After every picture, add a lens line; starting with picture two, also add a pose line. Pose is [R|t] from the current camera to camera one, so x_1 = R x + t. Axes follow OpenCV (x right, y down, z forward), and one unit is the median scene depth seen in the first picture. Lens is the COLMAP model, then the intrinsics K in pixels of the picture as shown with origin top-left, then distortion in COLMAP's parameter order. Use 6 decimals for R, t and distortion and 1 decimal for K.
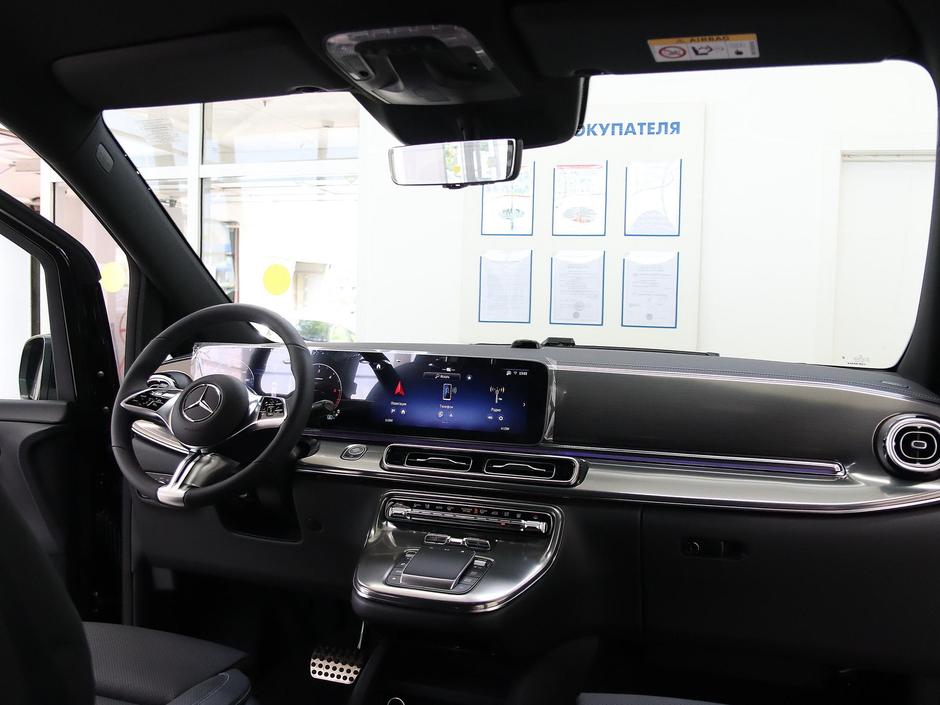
lens RADIAL K [[815.1, 0, 467.7], [0, 815.1, 344.9], [0, 0, 1]] dist [-0.087822, -0.007599]
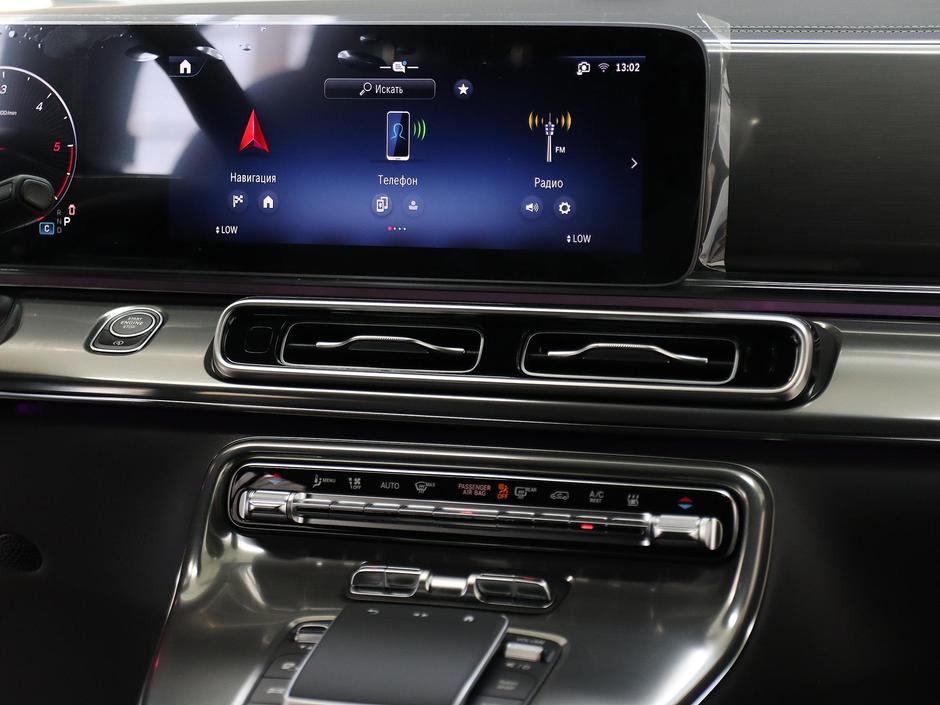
lens RADIAL K [[2110.9, 0, 476.0], [0, 2110.9, 351.9], [0, 0, 1]] dist [0.102392, 0.000000]
pose [[0.998938, -0.045732, 0.005697, -0.002883], [0.044327, 0.987270, 0.152751, 0.016117], [-0.012610, -0.152336, 0.988248, 0.152818]]
